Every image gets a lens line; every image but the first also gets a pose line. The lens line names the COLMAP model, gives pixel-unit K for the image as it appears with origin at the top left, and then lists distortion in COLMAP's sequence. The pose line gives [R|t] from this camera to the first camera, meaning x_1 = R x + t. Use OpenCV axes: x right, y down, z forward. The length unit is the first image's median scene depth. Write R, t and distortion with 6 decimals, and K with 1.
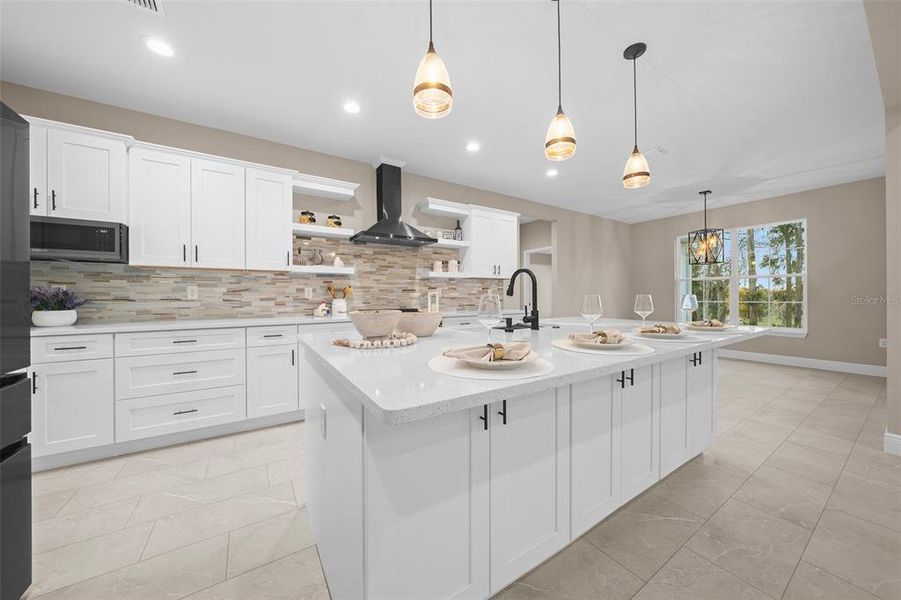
lens RADIAL K [[308.5, 0, 449.4], [0, 308.5, 296.8], [0, 0, 1]] dist [-0.002403, -0.000274]
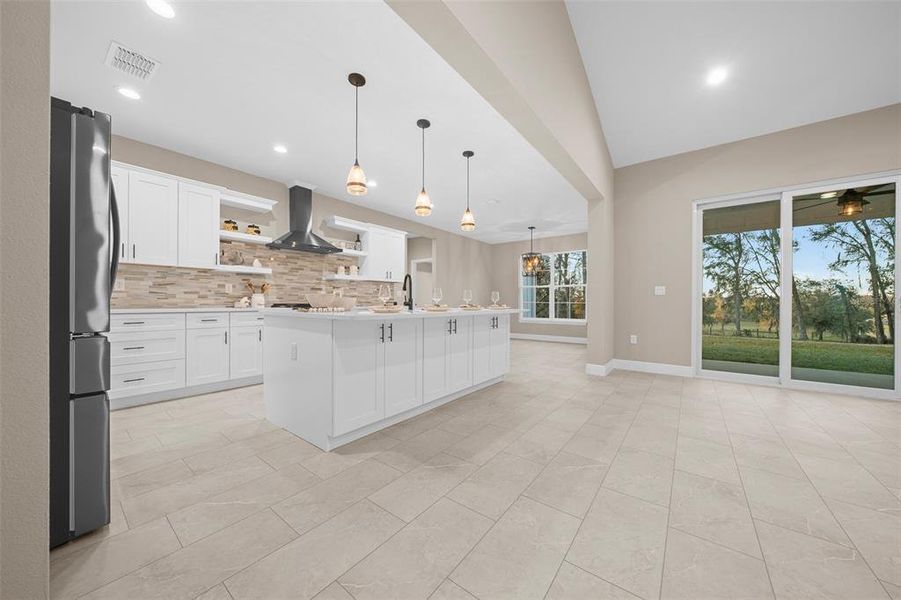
lens RADIAL K [[316.3, 0, 450.5], [0, 316.3, 300.0], [0, 0, 1]] dist [-0.001013, -0.000164]
pose [[0.940999, 0.009481, 0.338278, -0.059181], [-0.005384, 0.999900, -0.013047, 0.039693], [-0.338368, 0.010456, 0.940956, -0.395549]]
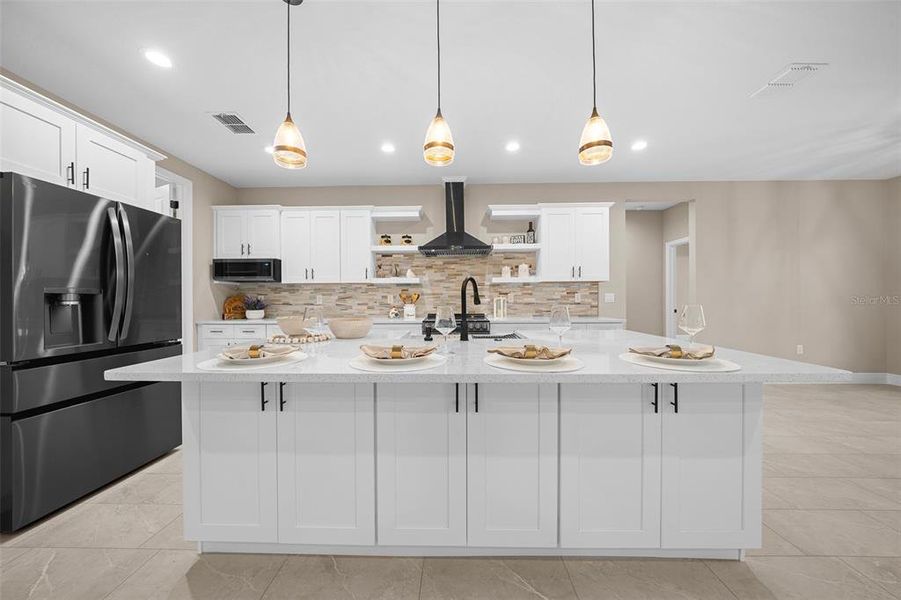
lens RADIAL K [[303.4, 0, 449.3], [0, 303.4, 297.3], [0, 0, 1]] dist [-0.000482, 0.000004]
pose [[0.831332, -0.005505, -0.555750, 0.391967], [0.000425, 0.999957, -0.009268, -0.008279], [0.555777, 0.007468, 0.831298, 0.097360]]
